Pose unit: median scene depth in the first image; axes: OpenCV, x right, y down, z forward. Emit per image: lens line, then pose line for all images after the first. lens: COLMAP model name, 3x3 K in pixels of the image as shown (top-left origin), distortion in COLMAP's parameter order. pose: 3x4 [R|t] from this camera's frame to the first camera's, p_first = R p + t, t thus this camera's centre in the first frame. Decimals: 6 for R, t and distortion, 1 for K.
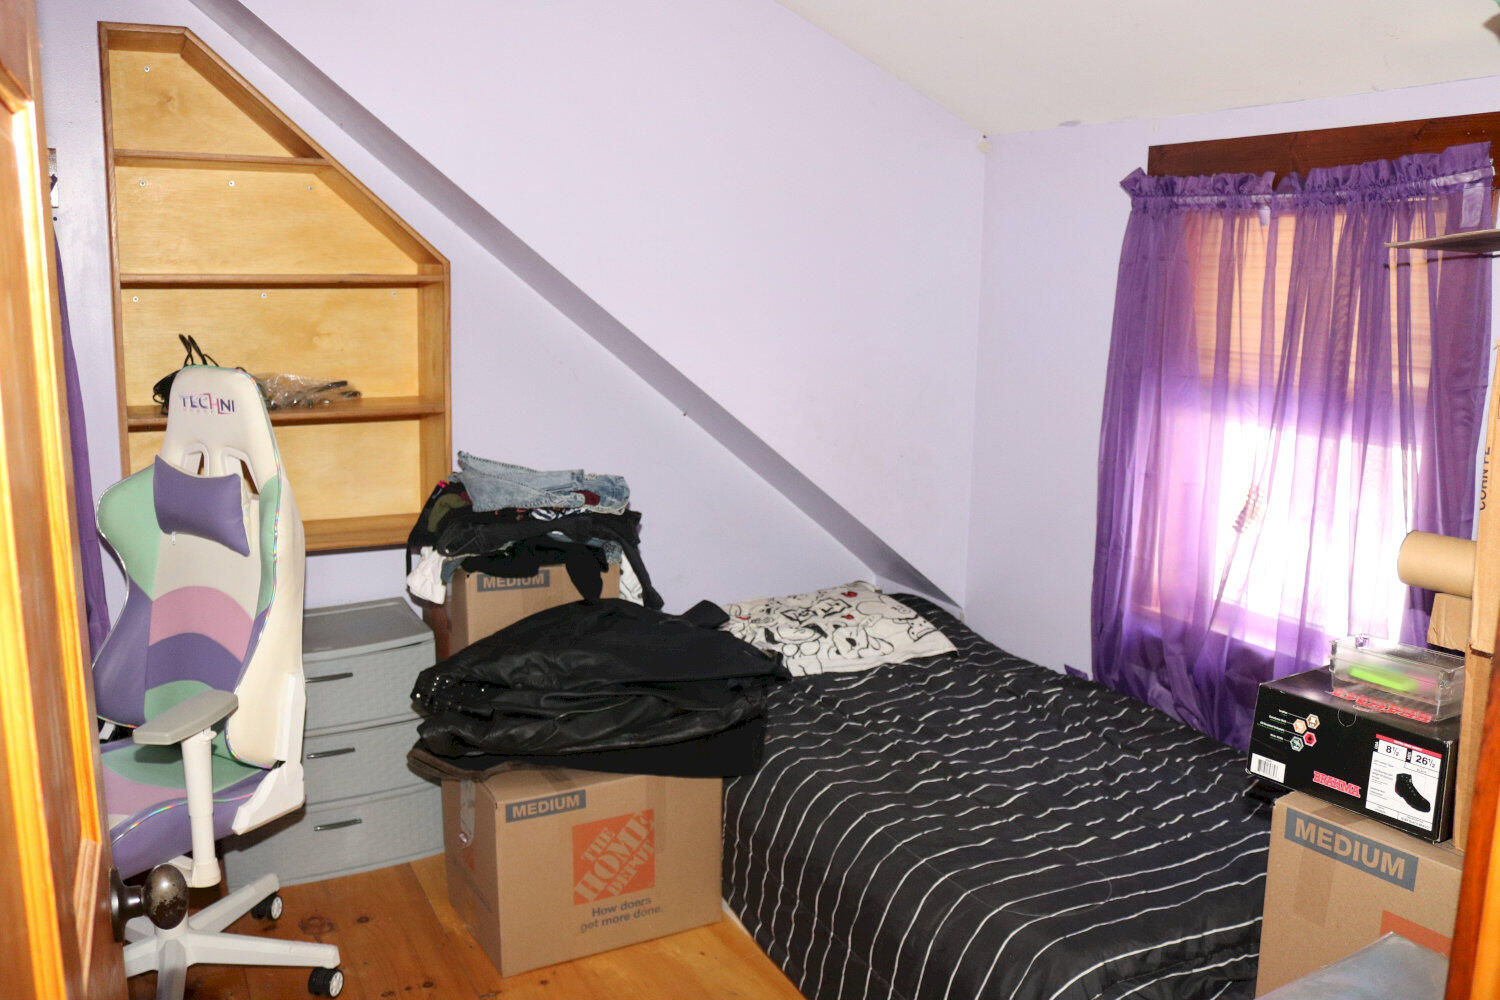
lens RADIAL K [[1248.2, 0, 749.8], [0, 1248.2, 494.5], [0, 0, 1]] dist [-0.153186, 0.123171]
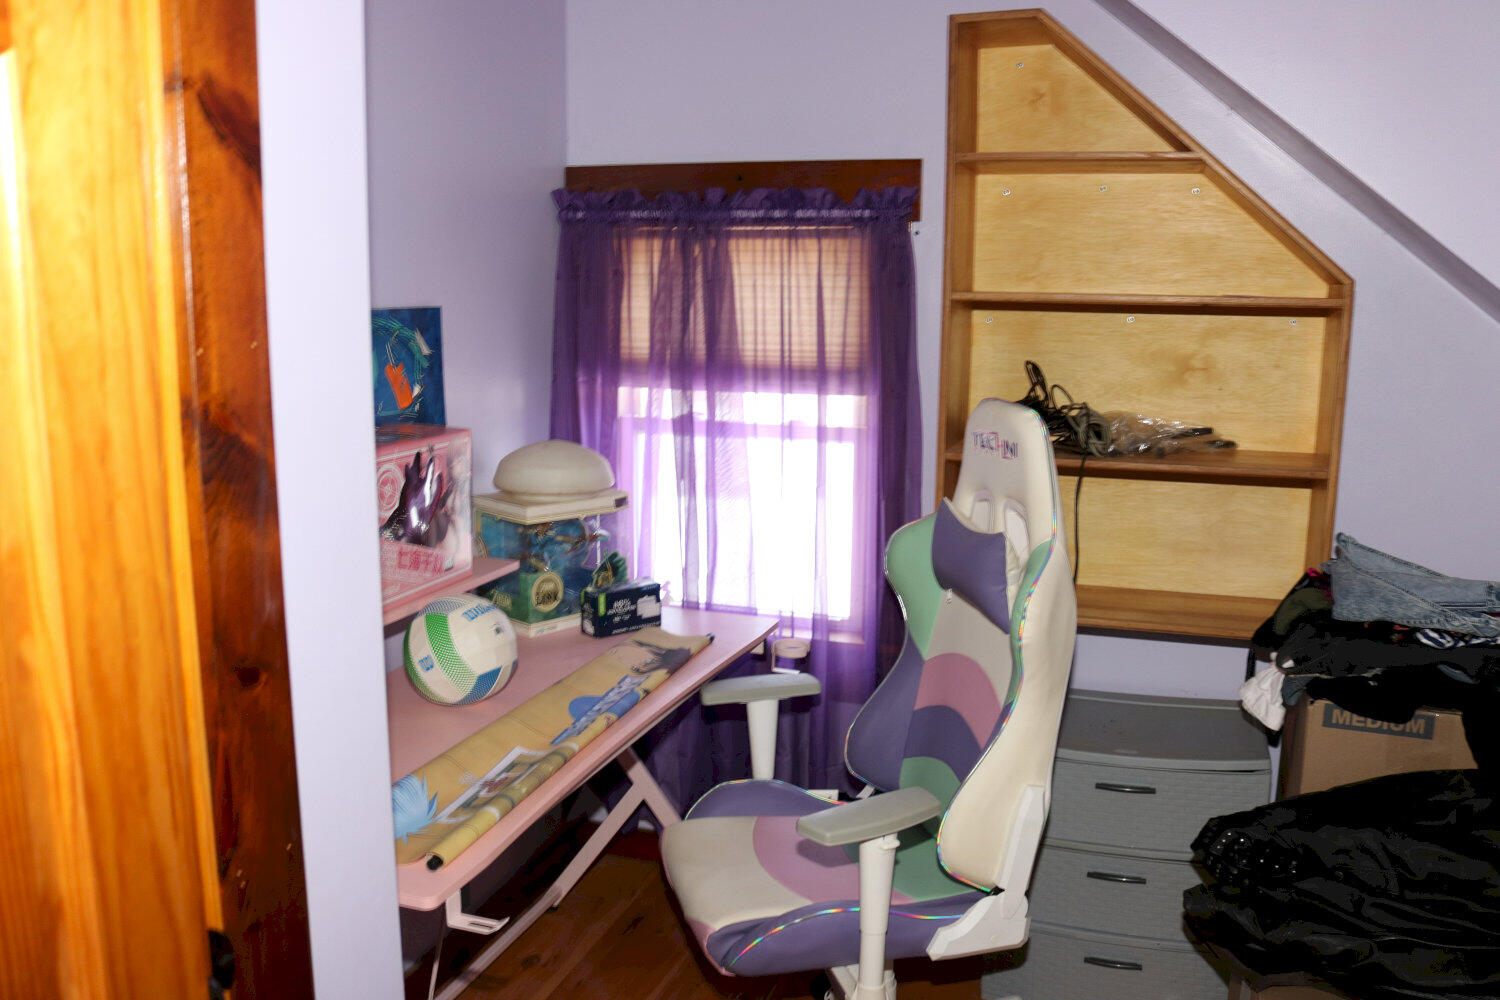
lens RADIAL K [[1248.2, 0, 748.7], [0, 1248.2, 502.4], [0, 0, 1]] dist [-0.153186, 0.123171]
pose [[0.680363, 0.108211, -0.724843, 0.055762], [-0.119729, 0.992163, 0.035738, -0.038566], [0.723029, 0.062470, 0.687987, 0.244212]]
